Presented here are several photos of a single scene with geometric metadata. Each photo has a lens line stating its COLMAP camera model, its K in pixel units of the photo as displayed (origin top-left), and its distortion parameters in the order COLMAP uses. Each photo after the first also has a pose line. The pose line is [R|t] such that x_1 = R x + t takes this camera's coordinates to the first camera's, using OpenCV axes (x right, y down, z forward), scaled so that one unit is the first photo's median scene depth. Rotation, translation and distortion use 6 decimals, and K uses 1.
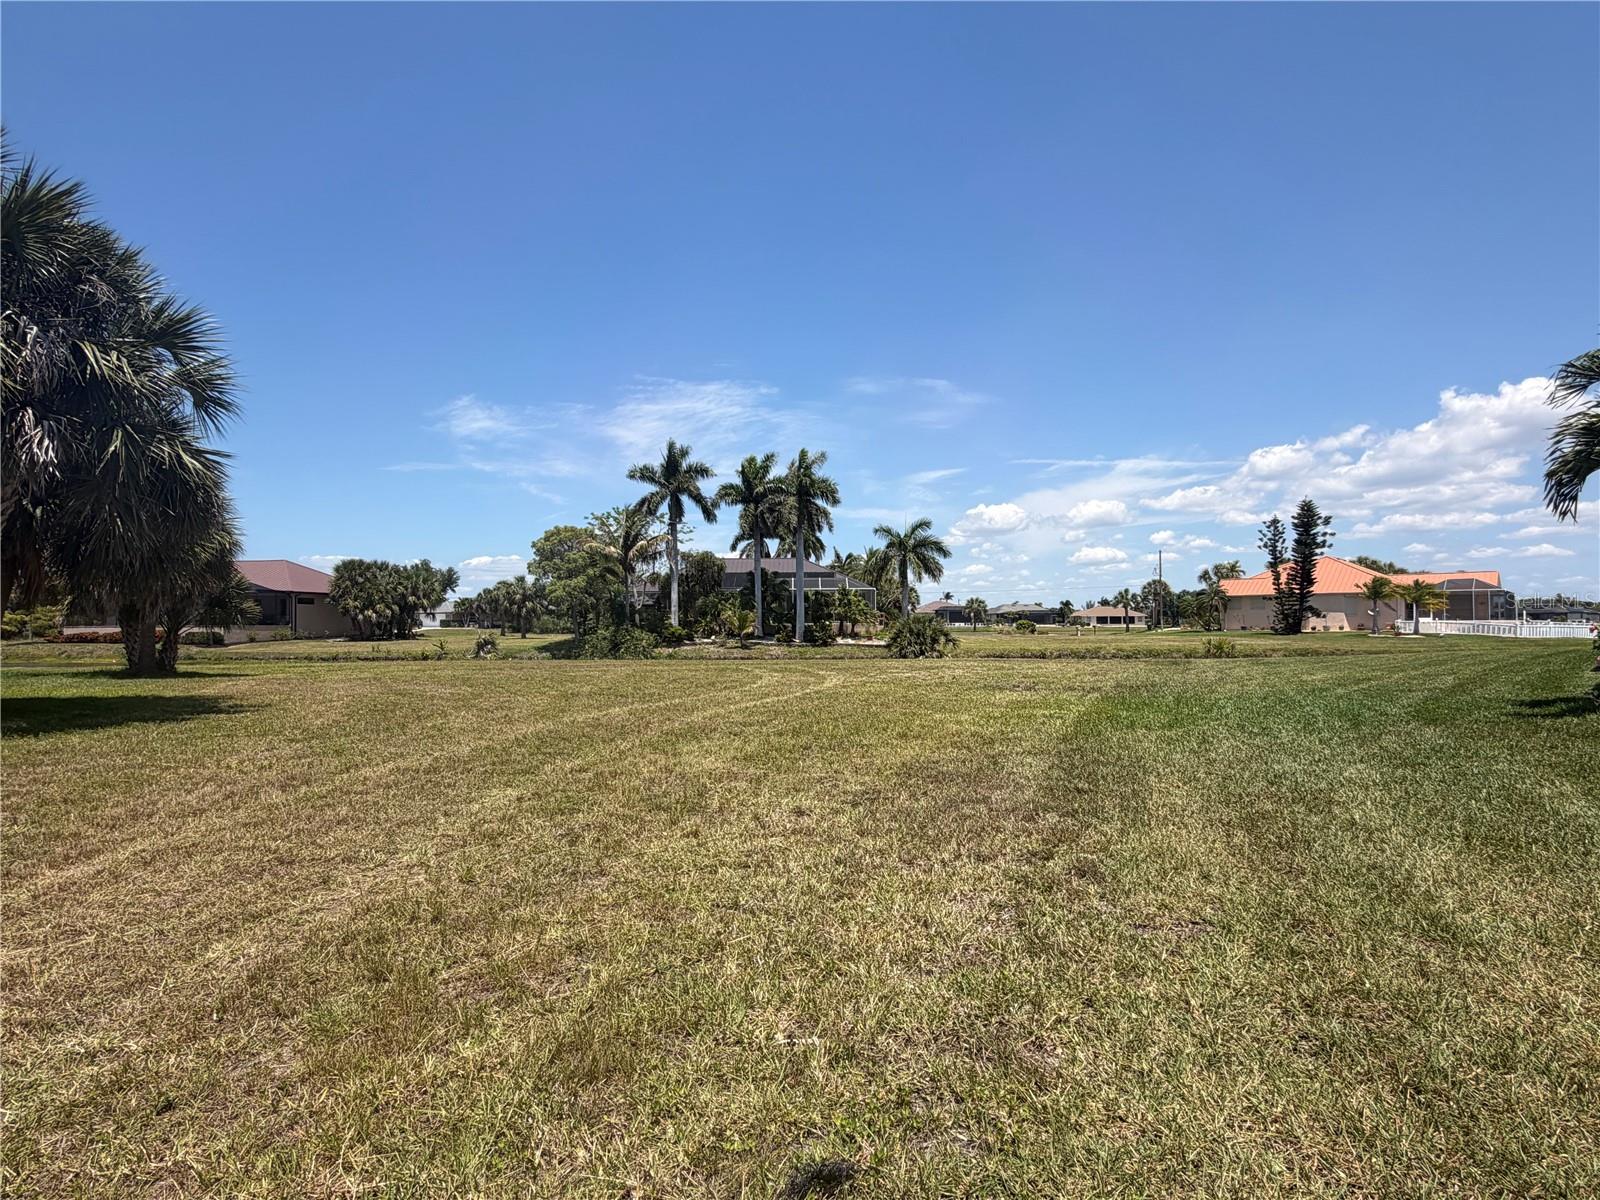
lens RADIAL K [[836.2, 0, 798.4], [0, 836.2, 596.8], [0, 0, 1]] dist [0.001475, -0.000138]
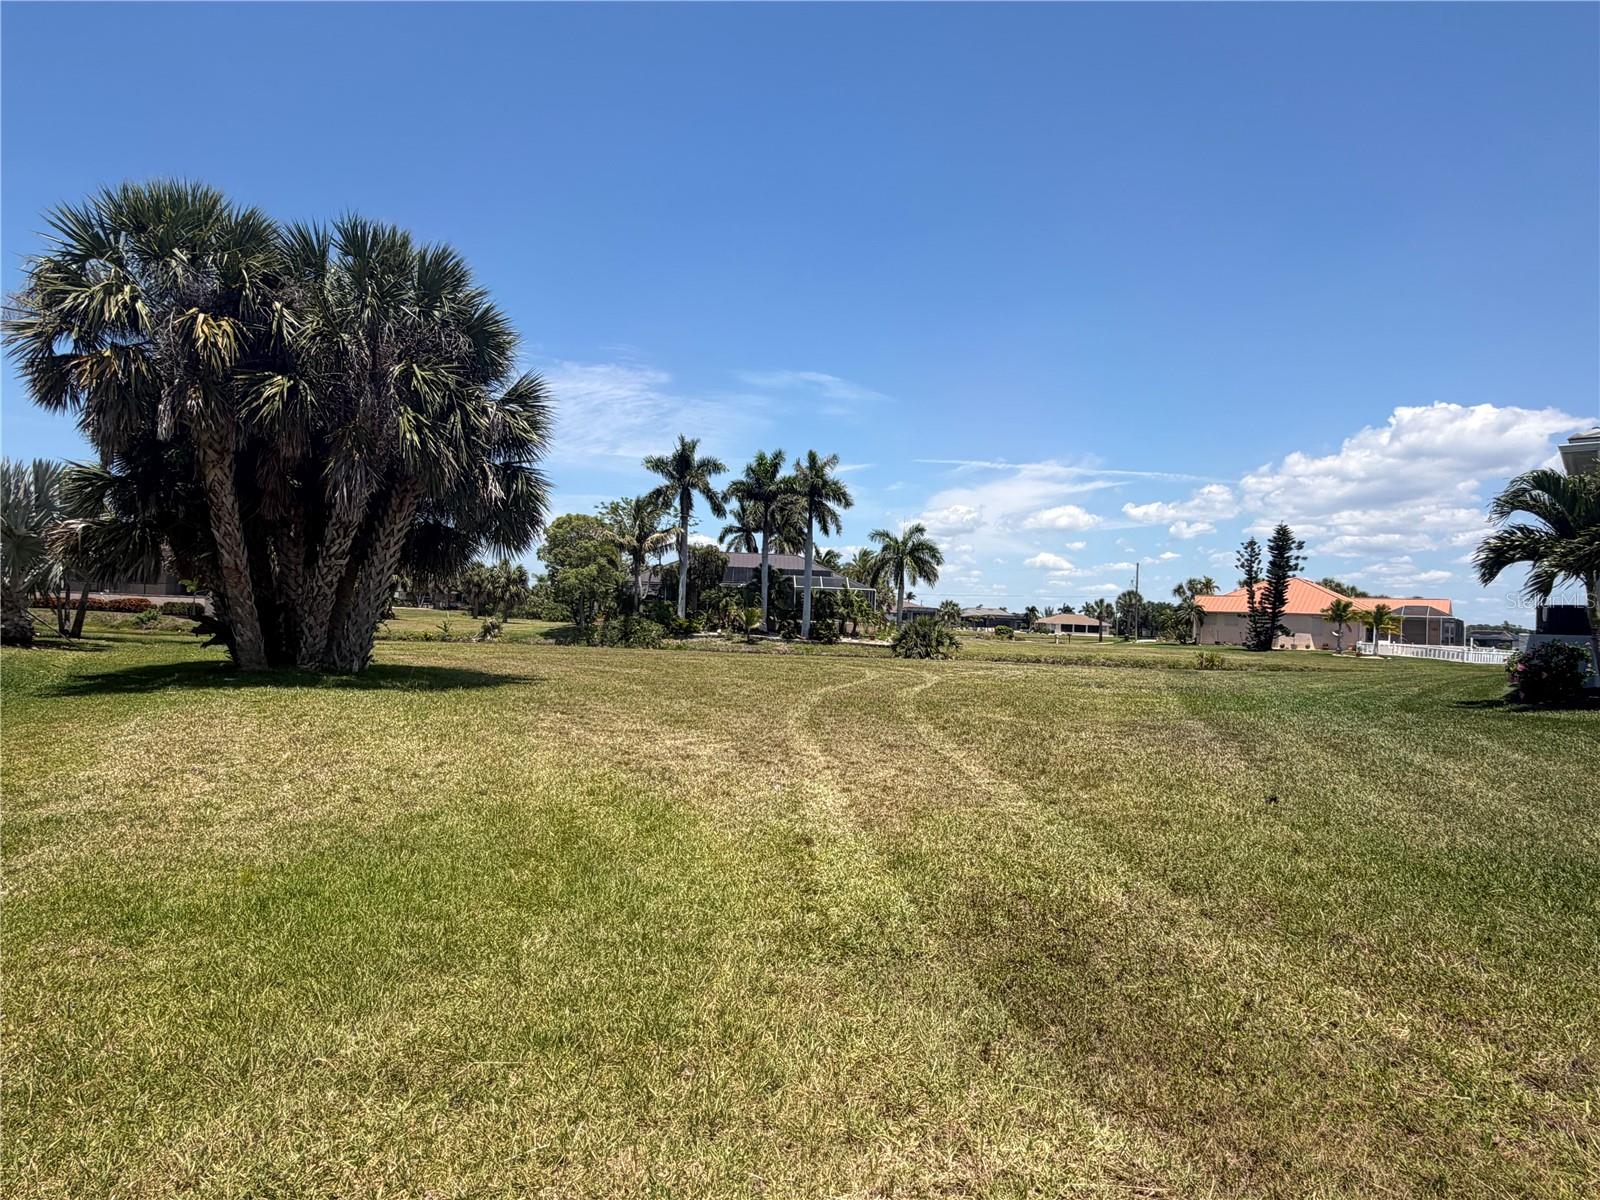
lens RADIAL K [[891.8, 0, 804.9], [0, 891.8, 593.2], [0, 0, 1]] dist [-0.000404, 0.000625]
pose [[0.996472, 0.045481, 0.070538, -0.069477], [-0.045735, 0.998952, 0.001987, -0.003745], [-0.070374, -0.005206, 0.997507, -0.081963]]
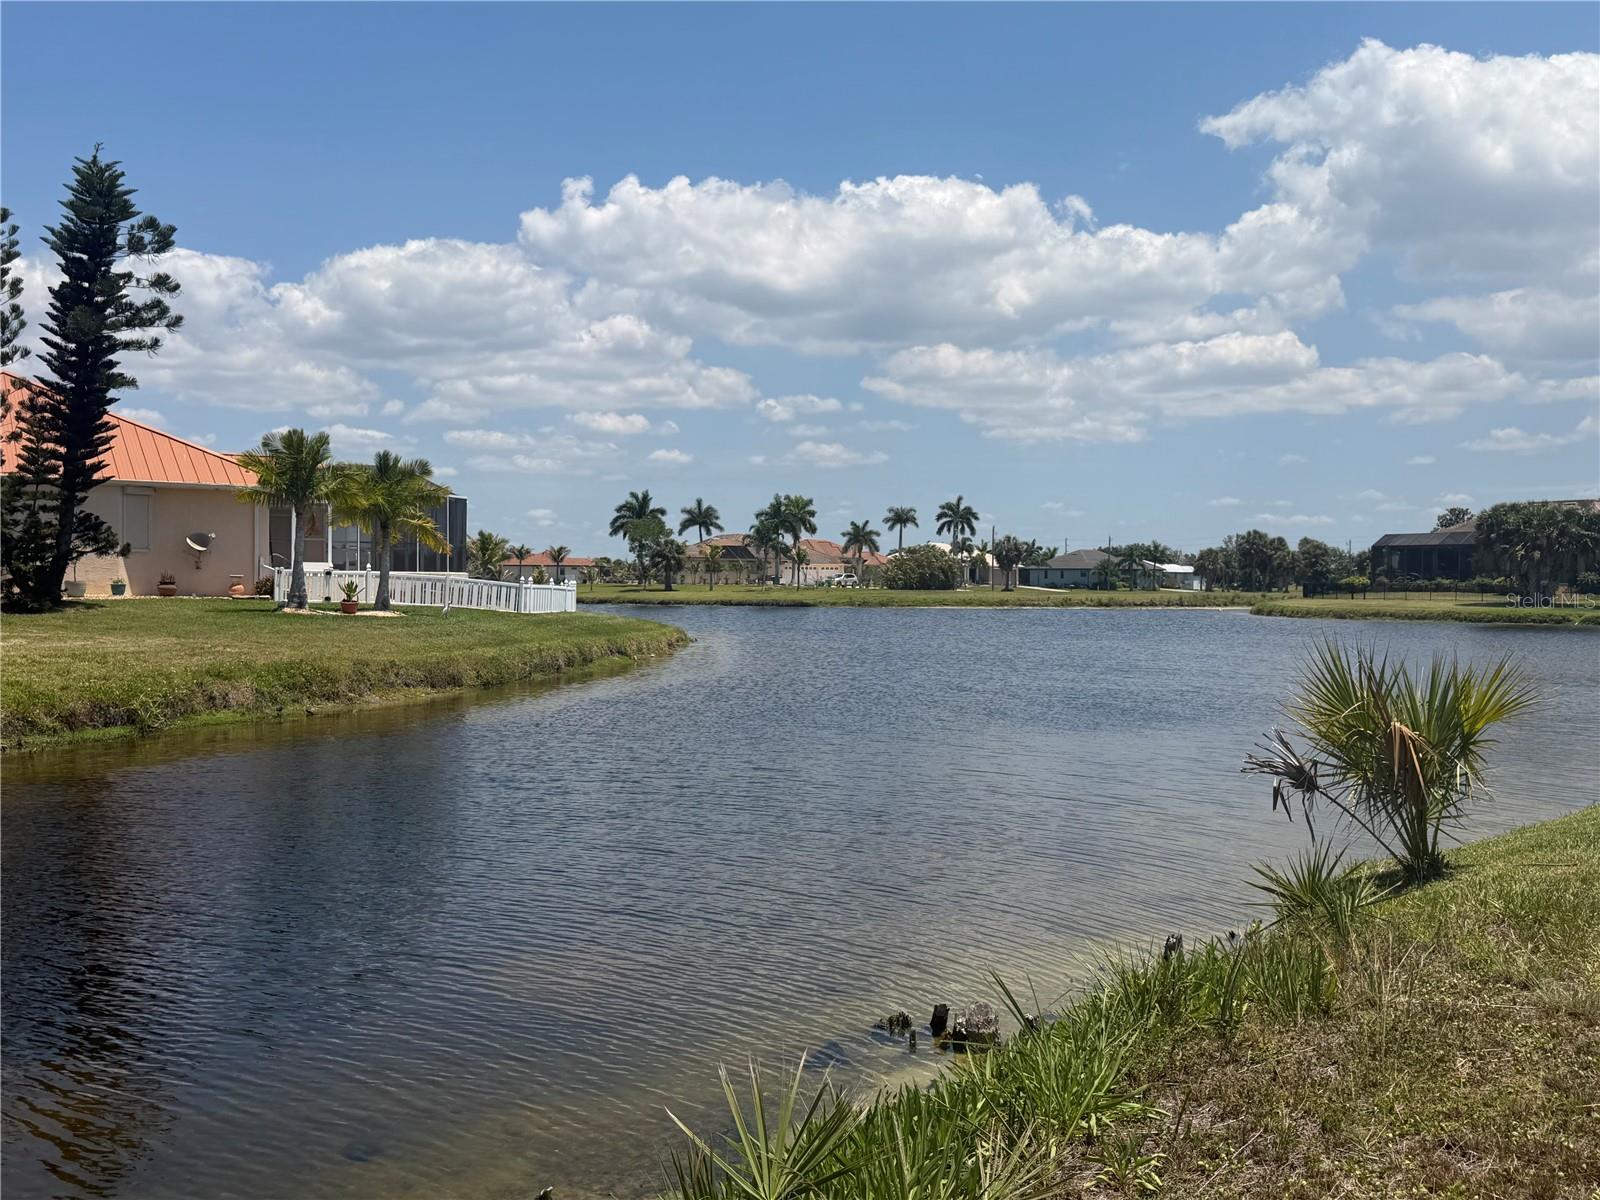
lens RADIAL K [[1613.7, 0, 800.0], [0, 1613.7, 600.0], [0, 0, 1]] dist [0.224395, -0.537857]
pose [[0.304644, -0.003317, 0.952461, 0.125602], [-0.038517, 0.999133, 0.015799, 0.022399], [-0.951687, -0.041499, 0.304252, 0.582842]]
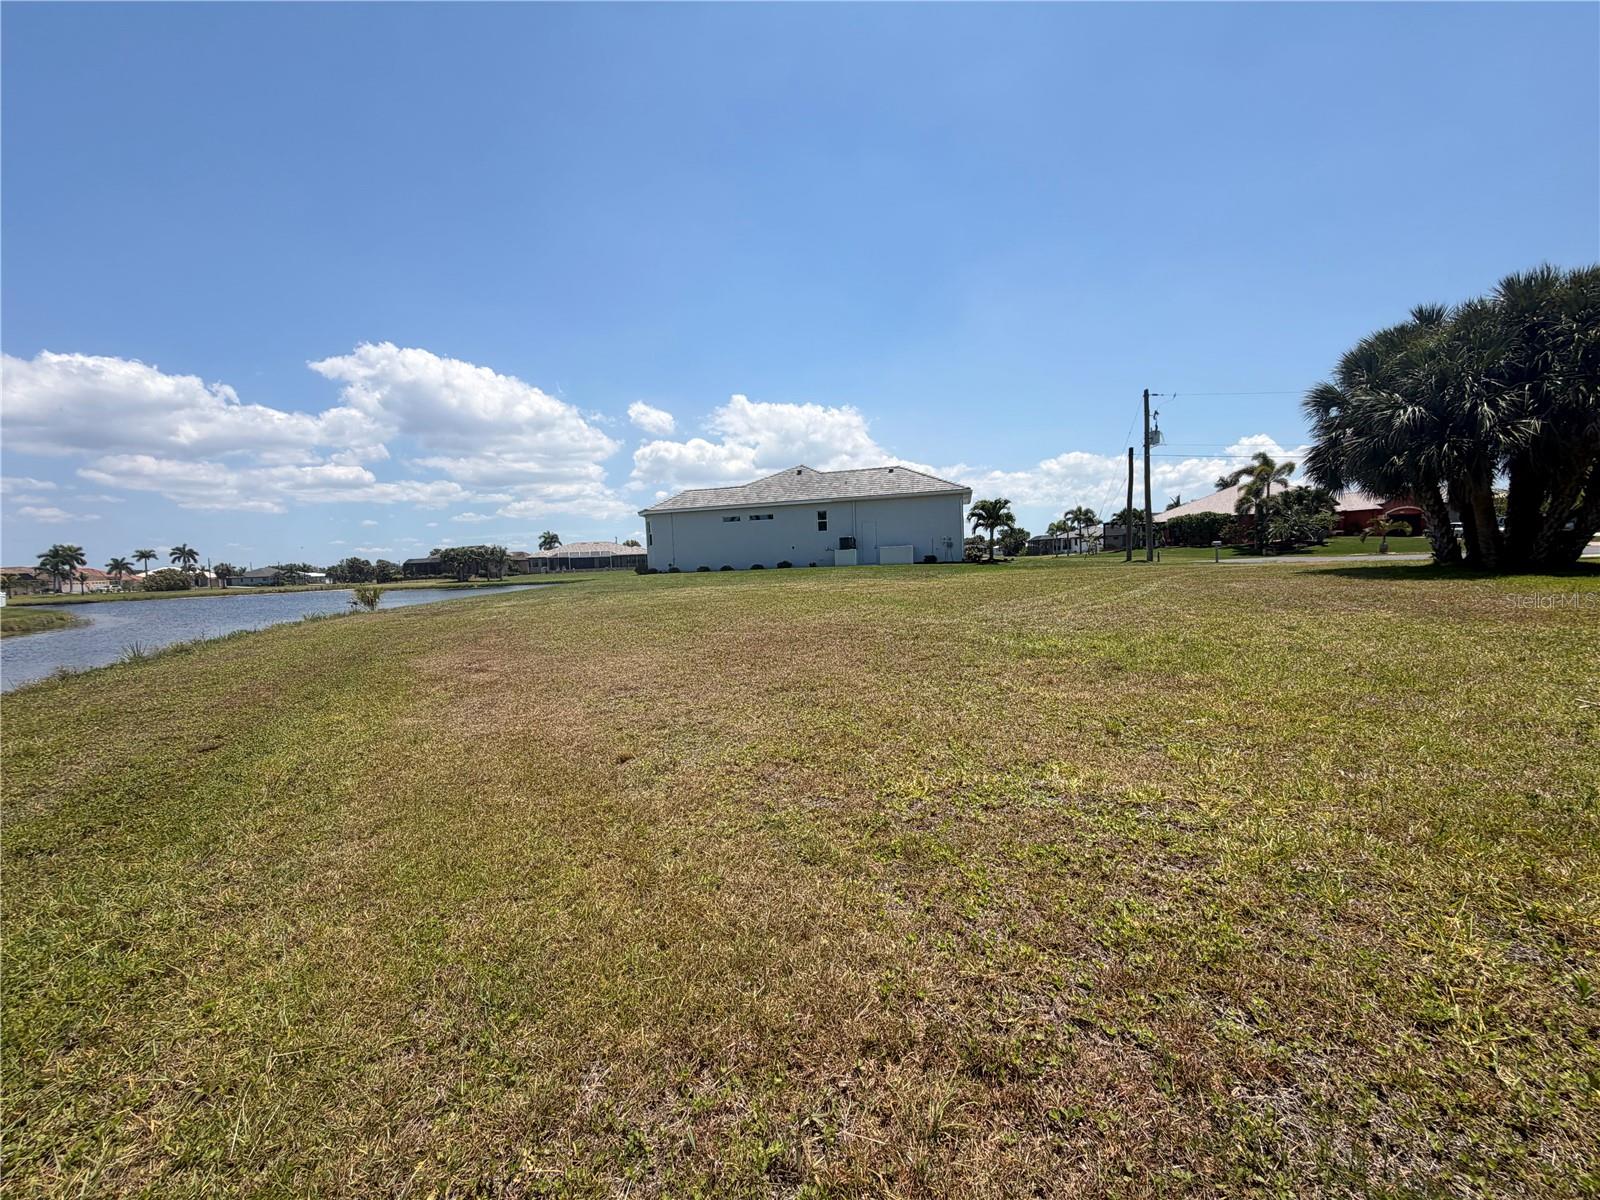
lens RADIAL K [[641.7, 0, 800.0], [0, 641.7, 600.0], [0, 0, 1]] dist [0.001624, 0.000846]
pose [[-0.535124, -0.022624, 0.844470, -0.275360], [0.016461, 0.999172, 0.037199, 0.025273], [-0.844613, 0.033807, -0.534309, 0.564145]]
